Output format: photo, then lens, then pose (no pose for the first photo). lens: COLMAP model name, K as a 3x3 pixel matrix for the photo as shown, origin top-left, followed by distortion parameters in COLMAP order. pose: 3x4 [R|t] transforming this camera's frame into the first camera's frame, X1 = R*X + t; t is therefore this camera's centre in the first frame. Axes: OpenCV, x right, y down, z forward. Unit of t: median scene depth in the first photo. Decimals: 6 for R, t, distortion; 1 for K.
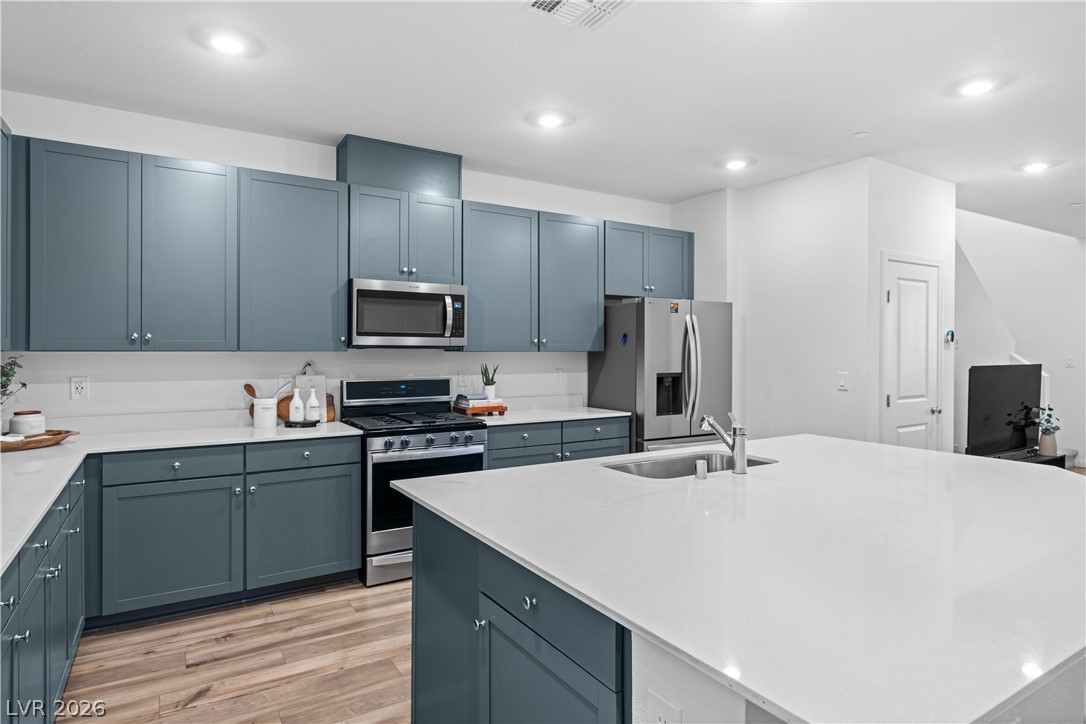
lens RADIAL K [[608.6, 0, 541.3], [0, 608.6, 357.5], [0, 0, 1]] dist [-0.001827, 0.000967]
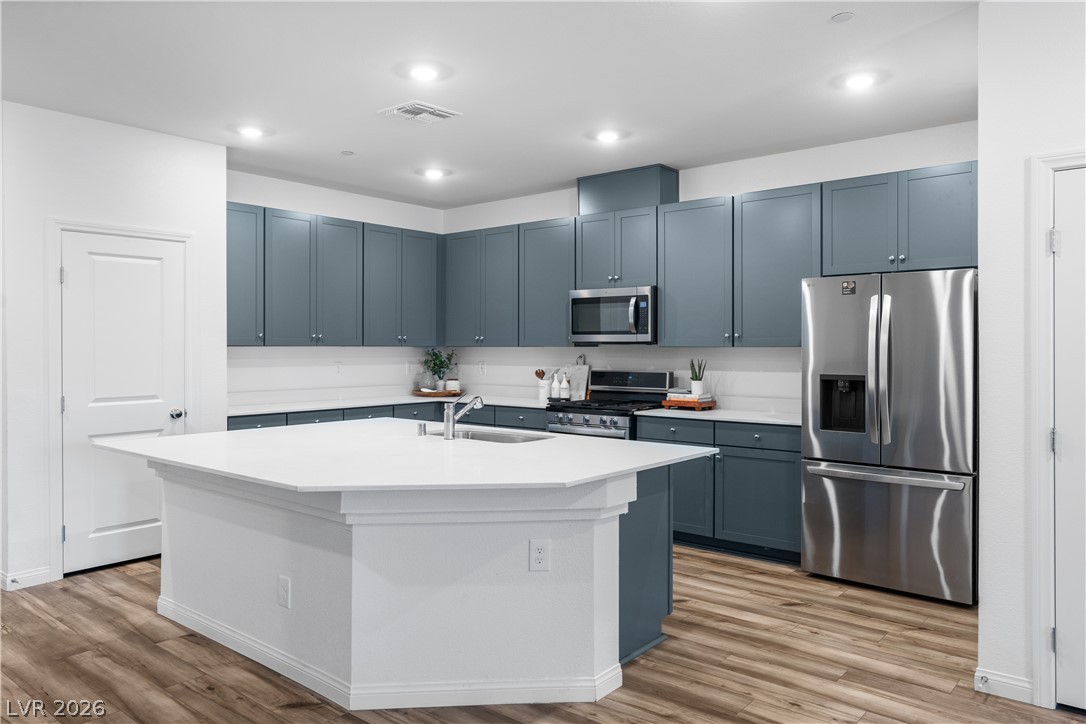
lens RADIAL K [[768.2, 0, 543.3], [0, 768.2, 357.4], [0, 0, 1]] dist [0.002367, 0.001401]
pose [[0.308974, 0.010500, -0.951013, 1.416898], [-0.011764, 0.999905, 0.007218, 0.001876], [0.950998, 0.008958, 0.309068, 0.501917]]
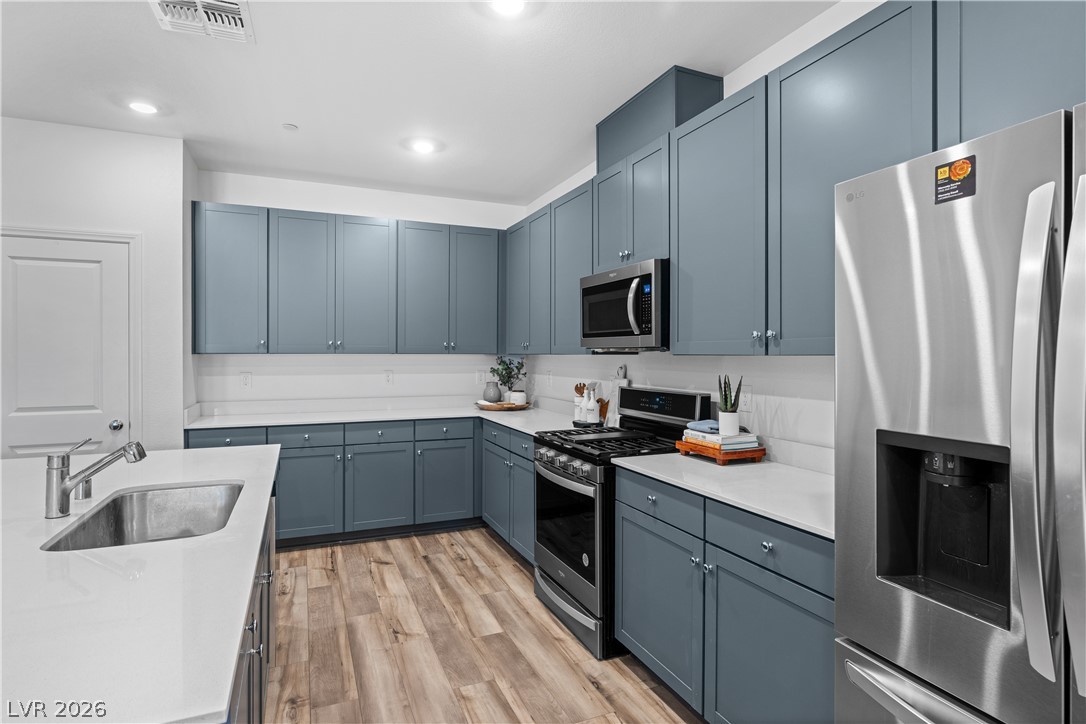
lens RADIAL K [[573.6, 0, 542.9], [0, 573.6, 357.5], [0, 0, 1]] dist [-0.006531, -0.000452]
pose [[-0.148805, 0.003297, -0.988861, 0.674024], [-0.014159, 0.999885, 0.005465, -0.010935], [0.988765, 0.014815, -0.148741, 1.232526]]
